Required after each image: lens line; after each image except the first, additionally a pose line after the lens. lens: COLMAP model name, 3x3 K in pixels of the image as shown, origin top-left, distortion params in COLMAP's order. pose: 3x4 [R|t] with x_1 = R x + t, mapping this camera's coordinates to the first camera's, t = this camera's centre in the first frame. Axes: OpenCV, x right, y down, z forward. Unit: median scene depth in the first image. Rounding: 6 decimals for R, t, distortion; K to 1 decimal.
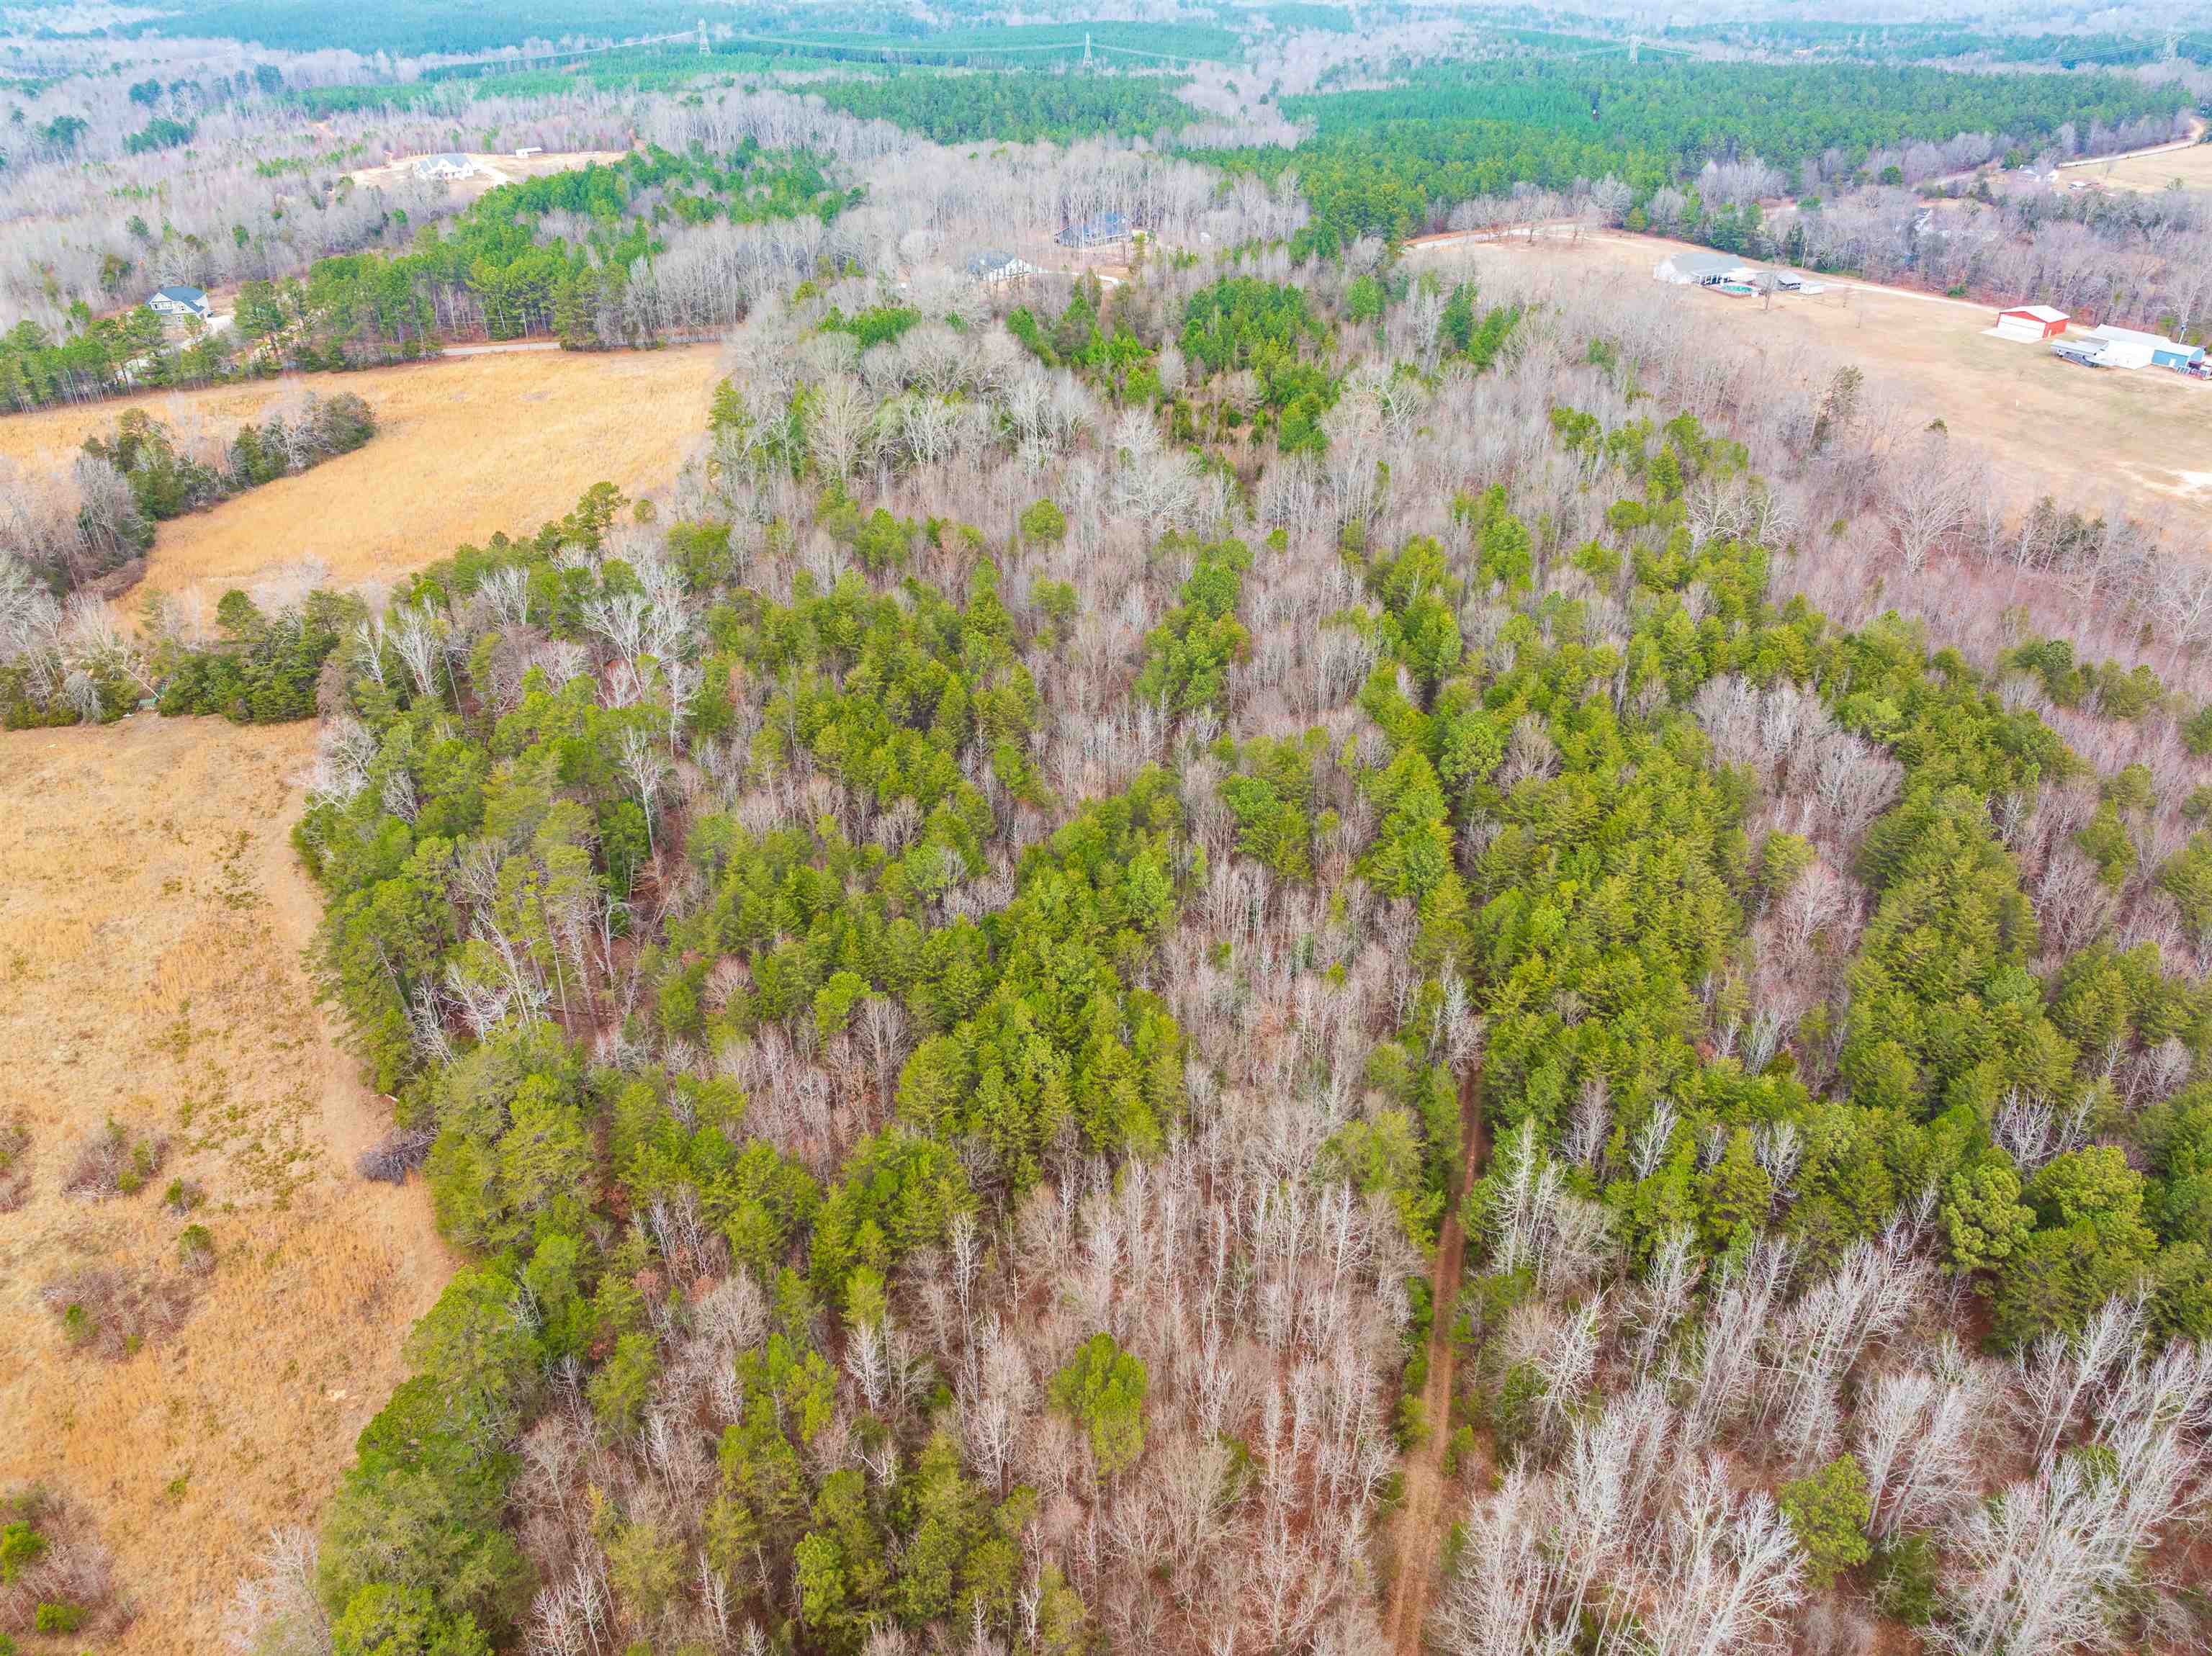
lens RADIAL K [[1603.3, 0, 1106.0], [0, 1603.3, 828.0], [0, 0, 1]] dist [-0.051092, 0.022248]
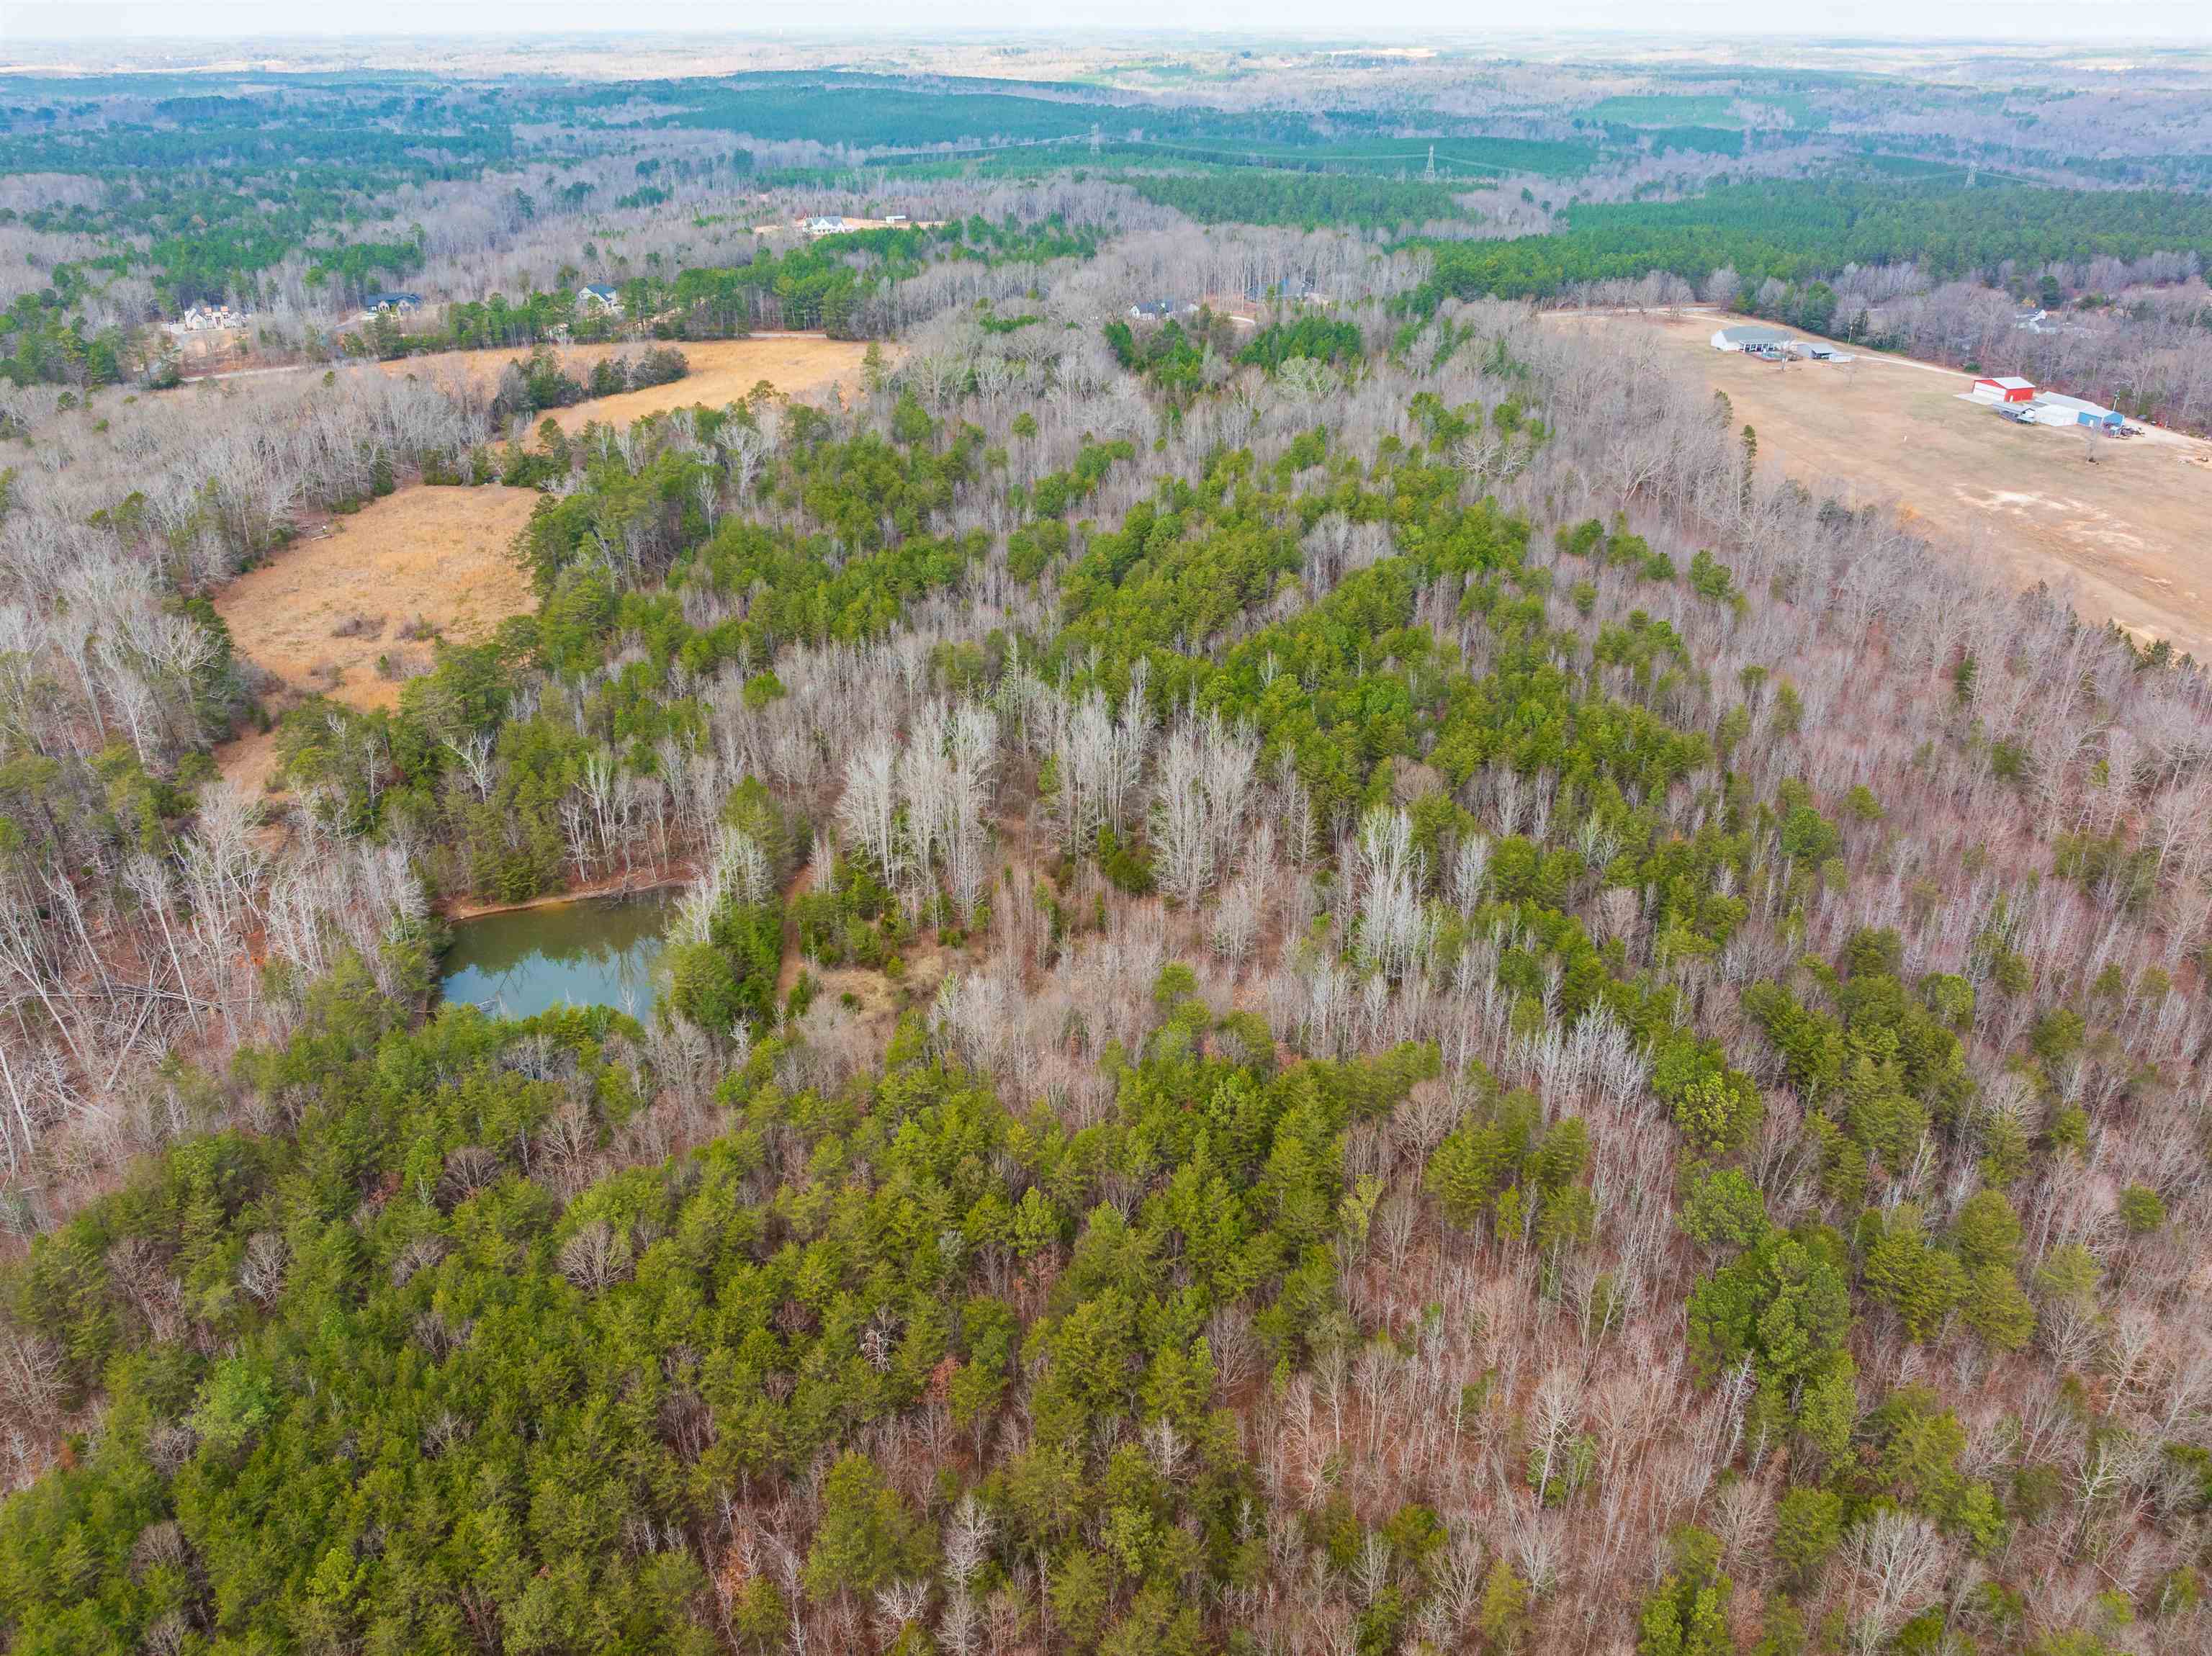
lens RADIAL K [[1665.1, 0, 1089.3], [0, 1665.1, 788.0], [0, 0, 1]] dist [-0.039659, 0.001396]
pose [[0.958956, 0.121074, -0.256409, 0.416923], [-0.144780, 0.986570, -0.075621, 0.234465], [0.243809, 0.109641, 0.963606, -0.448247]]
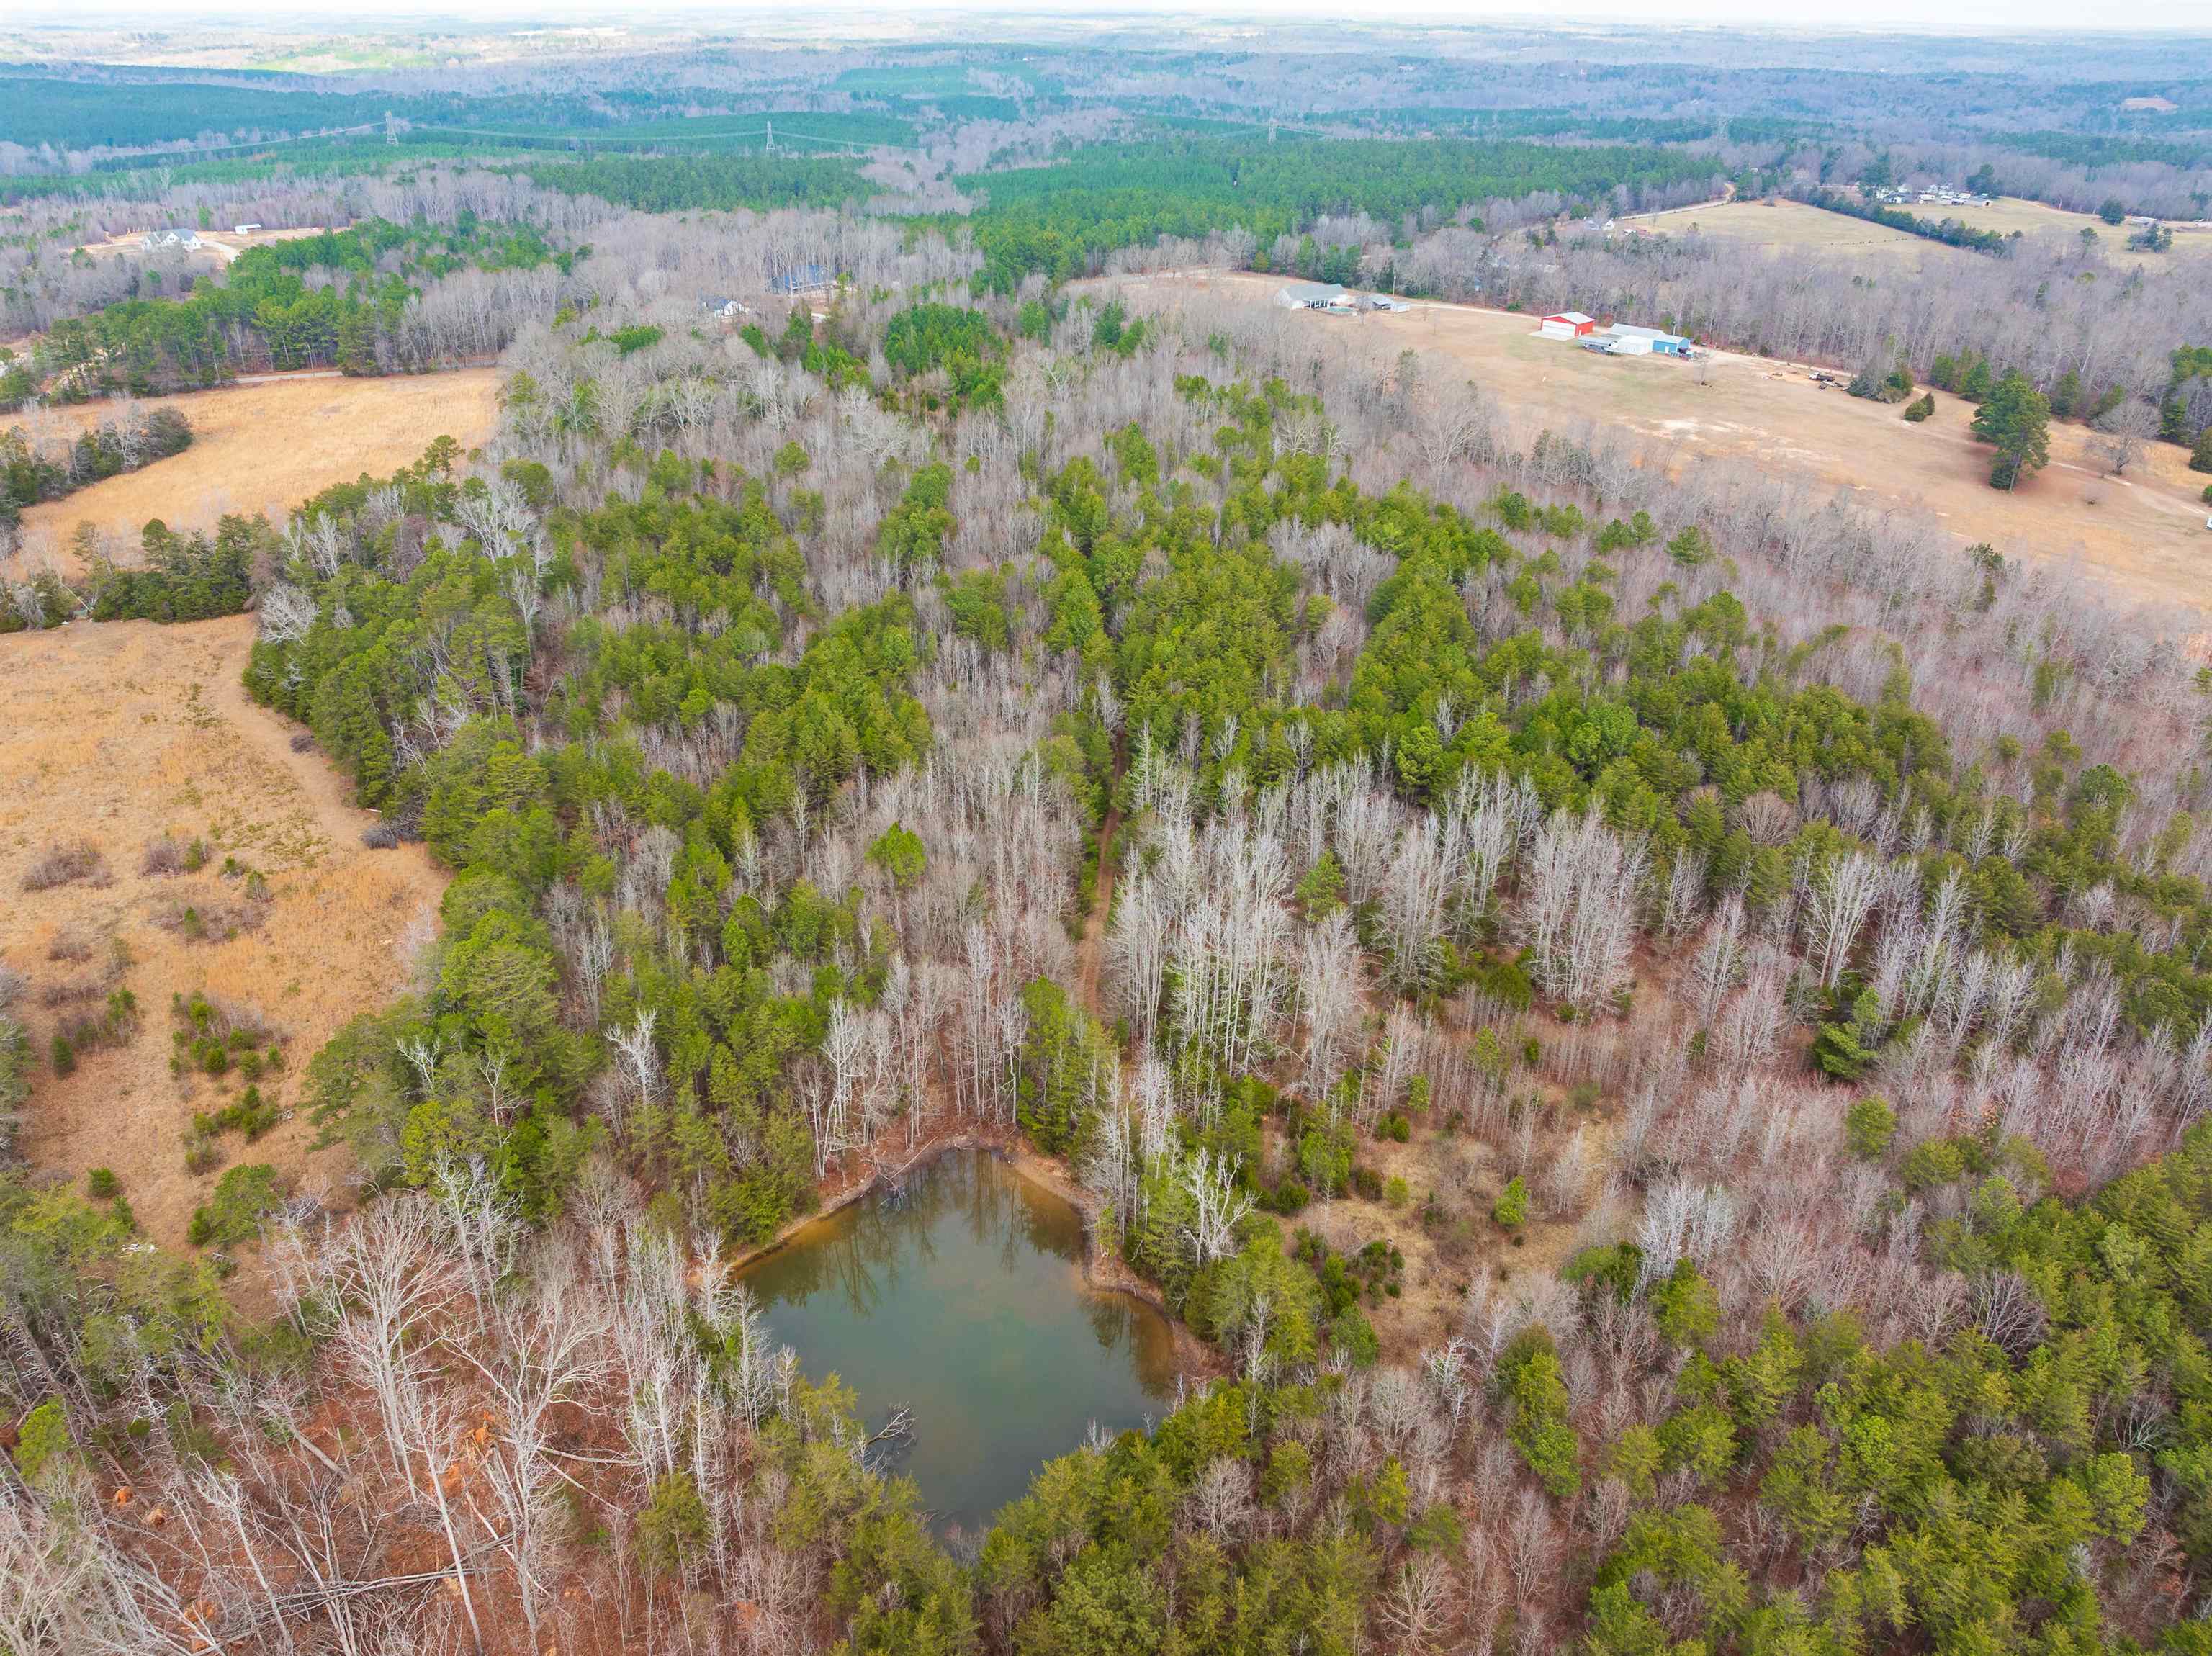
lens RADIAL K [[1665.1, 0, 1089.3], [0, 1665.1, 788.0], [0, 0, 1]] dist [-0.039659, 0.001396]
pose [[0.984723, -0.066706, 0.160842, -0.030996], [0.080275, 0.993607, -0.079385, 0.171821], [-0.154519, 0.091084, 0.983782, -0.293898]]
